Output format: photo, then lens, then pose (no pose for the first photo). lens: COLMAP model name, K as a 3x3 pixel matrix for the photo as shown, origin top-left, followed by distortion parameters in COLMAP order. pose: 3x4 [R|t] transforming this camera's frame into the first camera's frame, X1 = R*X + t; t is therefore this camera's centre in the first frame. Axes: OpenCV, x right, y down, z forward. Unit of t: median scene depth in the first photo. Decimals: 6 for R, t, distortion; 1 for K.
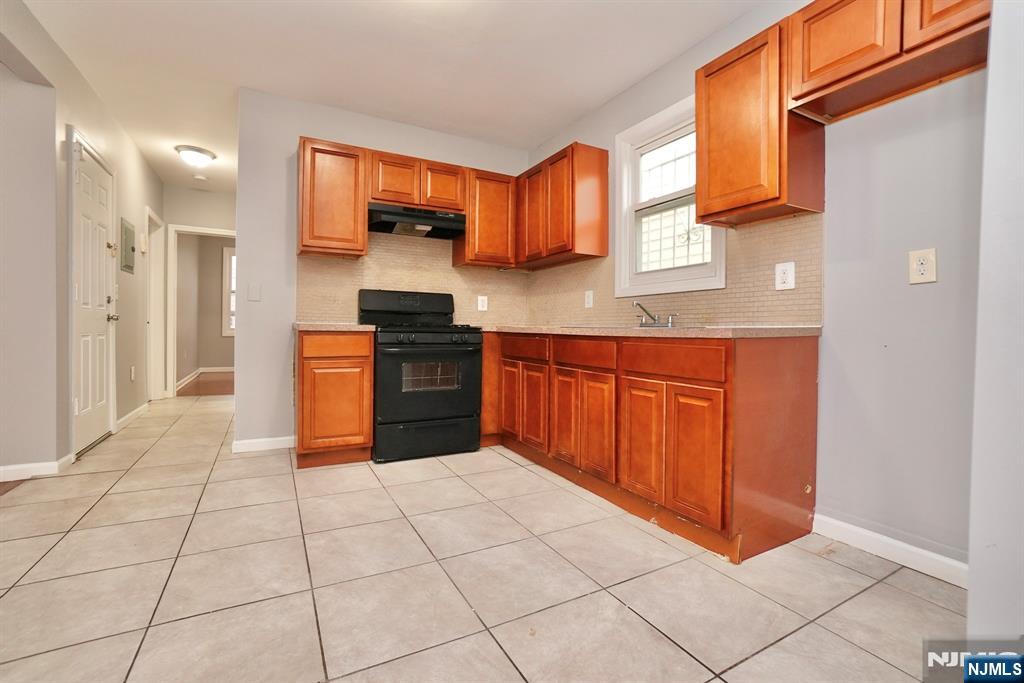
lens RADIAL K [[448.9, 0, 507.6], [0, 448.9, 336.2], [0, 0, 1]] dist [-0.056113, 0.022747]
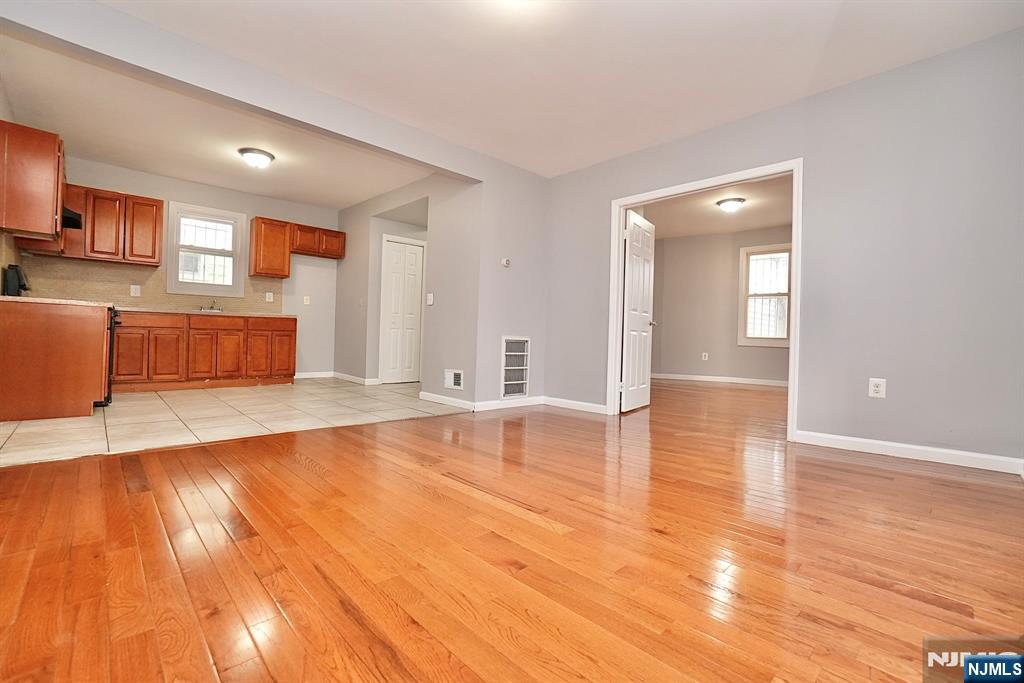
lens RADIAL K [[448.9, 0, 507.6], [0, 448.9, 336.2], [0, 0, 1]] dist [-0.056113, 0.022747]
pose [[-0.264056, -0.027711, 0.964109, -1.849570], [-0.017197, 0.999564, 0.024021, 0.018526], [-0.964354, -0.010237, -0.264417, 0.170965]]
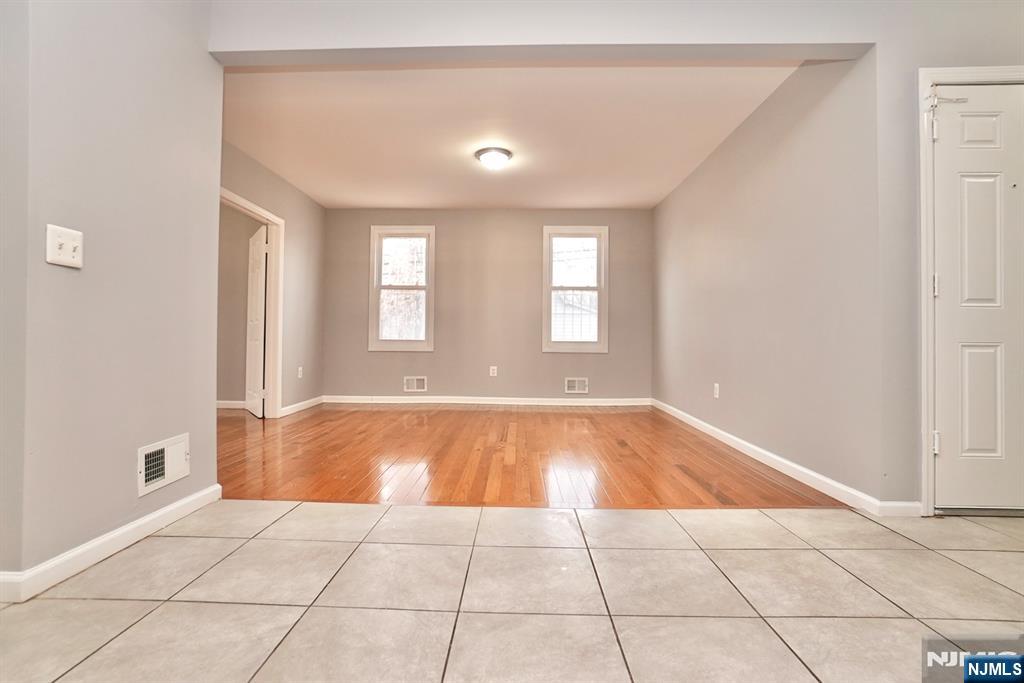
lens RADIAL K [[460.7, 0, 506.8], [0, 460.7, 339.0], [0, 0, 1]] dist [-0.055082, 0.024487]
pose [[-0.496078, -0.034424, -0.867595, 0.019922], [-0.031723, 0.999265, -0.021509, 0.025891], [0.867698, 0.016853, -0.496805, 0.693901]]
